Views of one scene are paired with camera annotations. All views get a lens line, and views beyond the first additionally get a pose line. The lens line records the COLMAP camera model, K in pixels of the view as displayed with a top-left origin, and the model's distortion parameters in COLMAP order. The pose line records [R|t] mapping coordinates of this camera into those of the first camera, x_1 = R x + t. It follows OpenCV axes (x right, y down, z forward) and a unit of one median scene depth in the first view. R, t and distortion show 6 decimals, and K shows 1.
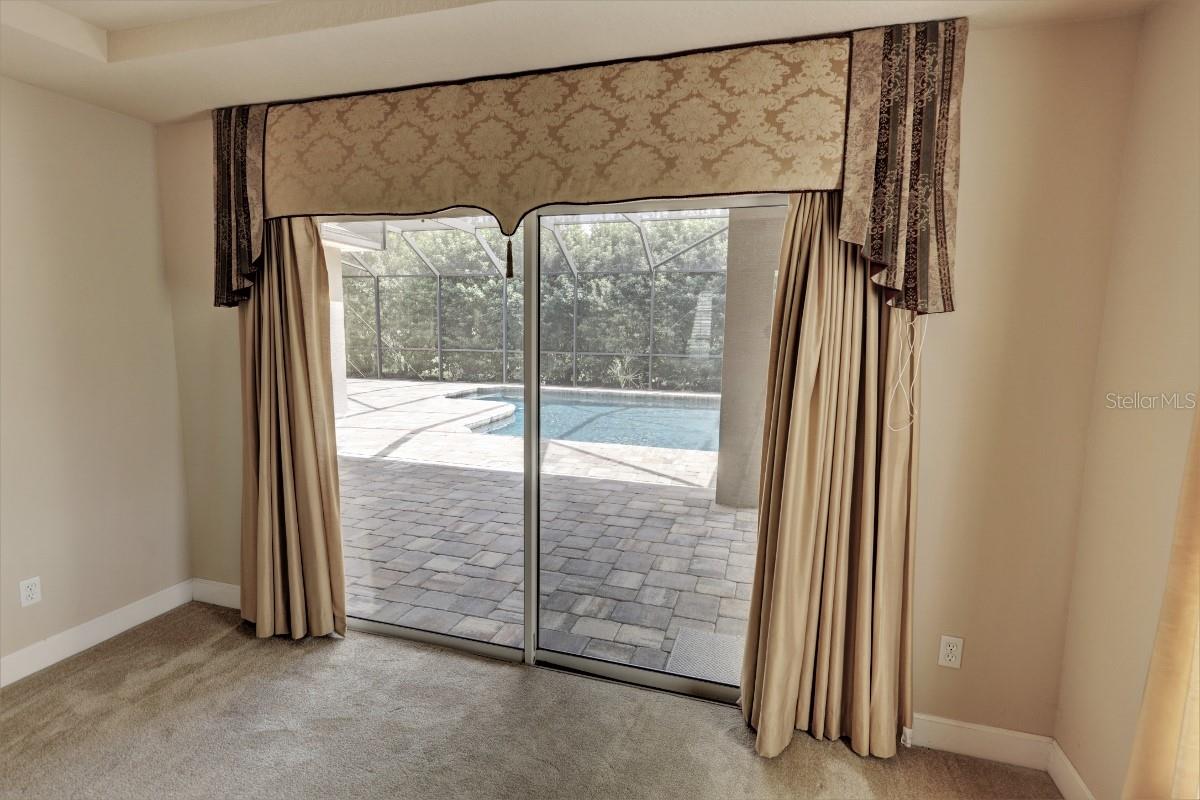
lens RADIAL K [[557.9, 0, 600.0], [0, 557.9, 400.0], [0, 0, 1]] dist [0.013743, 0.000093]
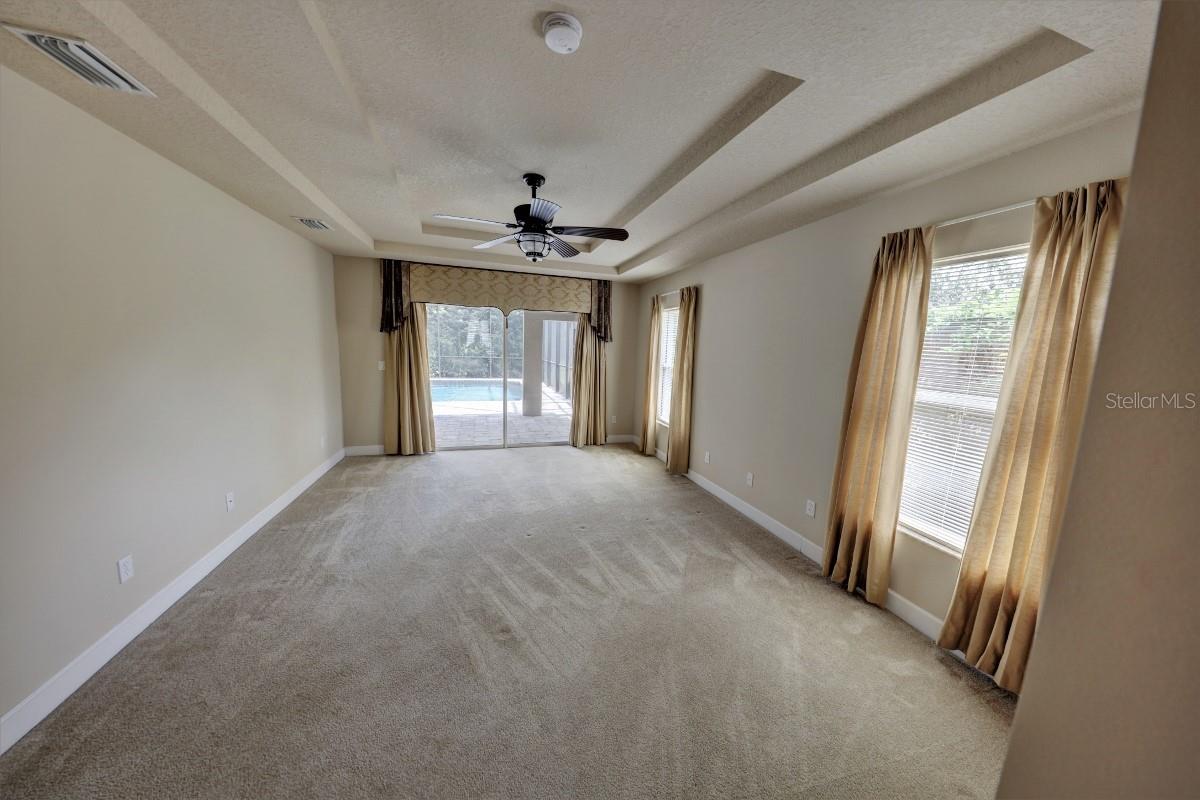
lens RADIAL K [[375.6, 0, 601.5], [0, 375.6, 397.3], [0, 0, 1]] dist [-0.000167, -0.002785]
pose [[0.824304, -0.060289, 0.562928, -1.077703], [0.048048, 0.998176, 0.036546, 0.159408], [-0.564105, -0.003077, 0.825697, -1.336730]]
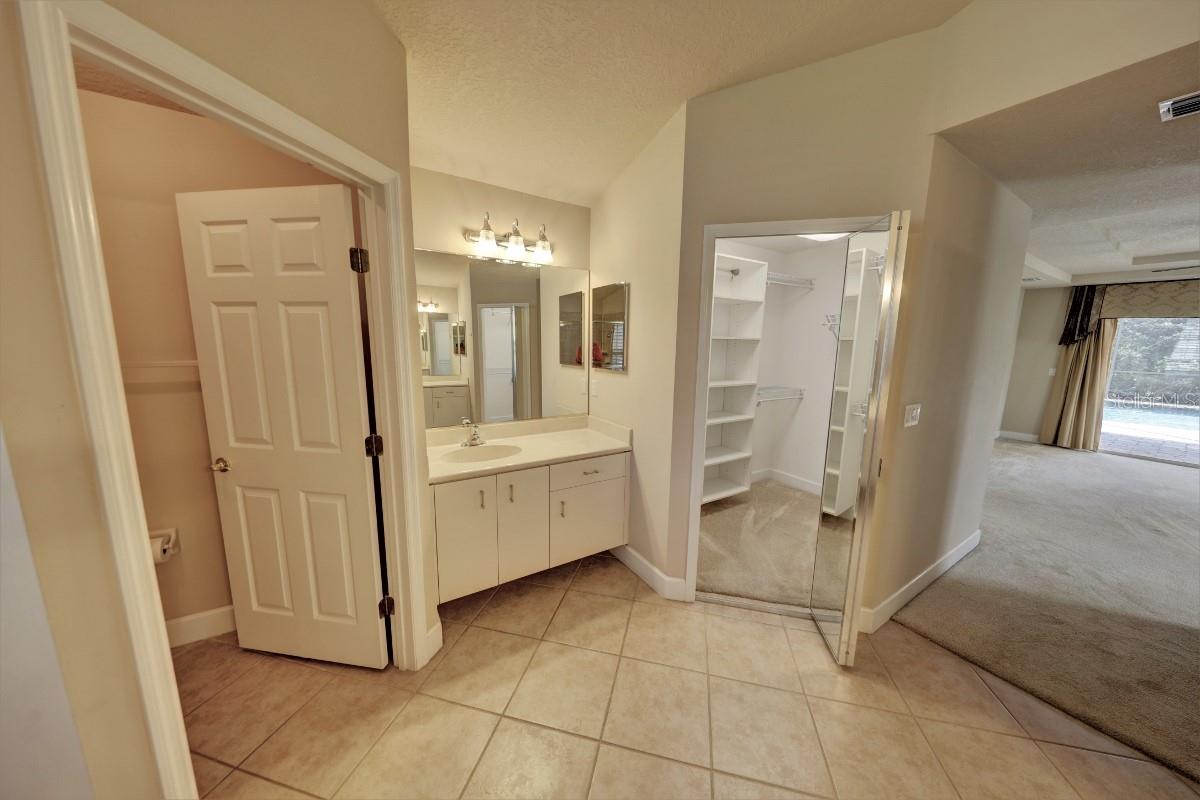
lens RADIAL K [[375.6, 0, 601.5], [0, 375.6, 397.3], [0, 0, 1]] dist [-0.000167, -0.002785]
pose [[0.740780, 0.102909, -0.663818, -1.526013], [-0.095931, 0.994274, 0.047086, 0.377759], [0.664862, 0.028800, 0.746411, -3.111081]]
